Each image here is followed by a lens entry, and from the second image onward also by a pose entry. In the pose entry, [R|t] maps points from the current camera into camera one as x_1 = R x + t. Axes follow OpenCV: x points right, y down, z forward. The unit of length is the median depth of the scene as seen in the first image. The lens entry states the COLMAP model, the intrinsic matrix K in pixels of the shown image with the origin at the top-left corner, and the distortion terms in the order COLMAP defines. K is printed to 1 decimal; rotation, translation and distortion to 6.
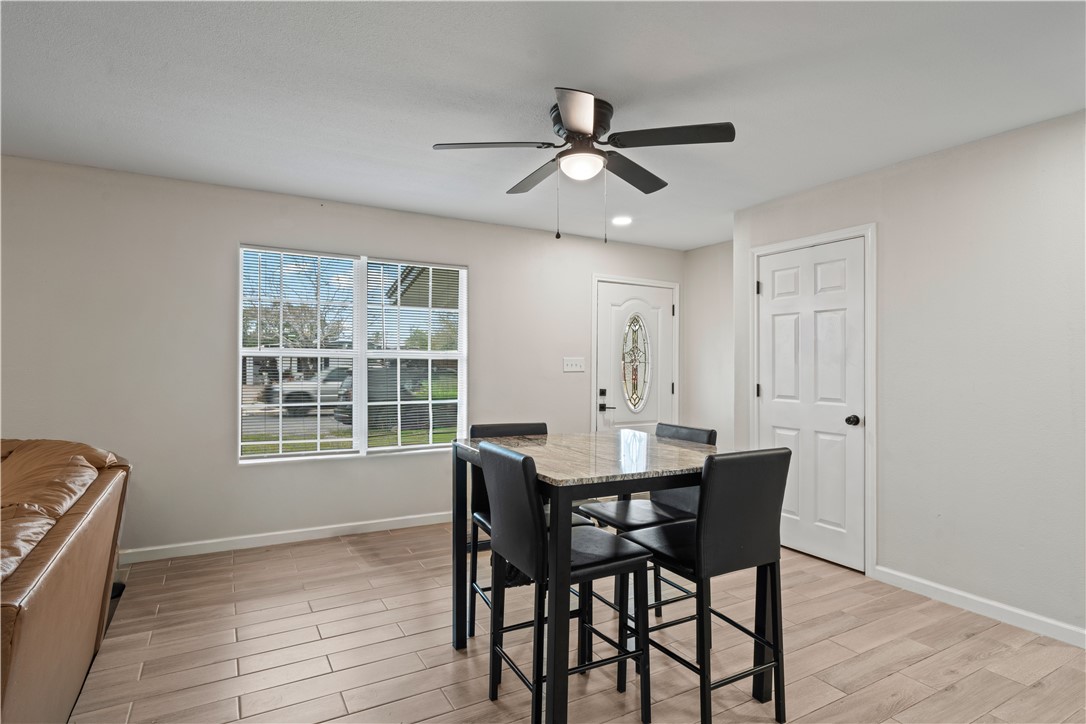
lens RADIAL K [[557.1, 0, 542.7], [0, 557.1, 360.4], [0, 0, 1]] dist [-0.005219, 0.000015]
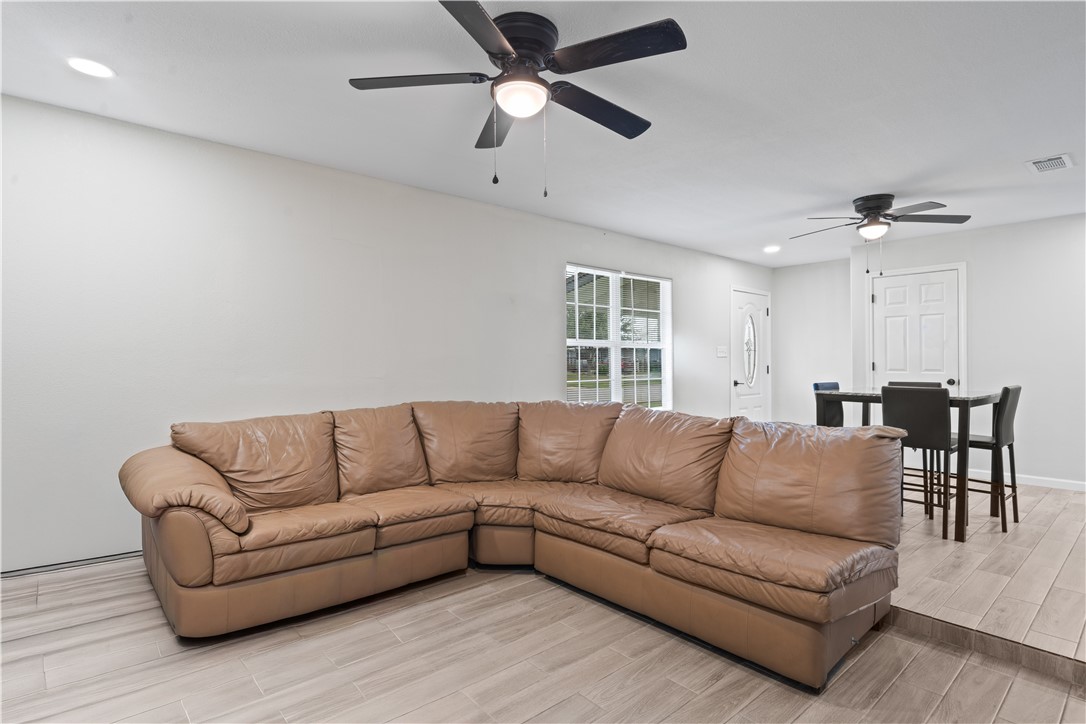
lens RADIAL K [[557.1, 0, 541.8], [0, 557.1, 364.4], [0, 0, 1]] dist [-0.005219, 0.000015]
pose [[0.978745, -0.013230, 0.204655, -0.806779], [0.010200, 0.999822, 0.015853, 0.015170], [-0.204828, -0.013429, 0.978706, -0.297296]]
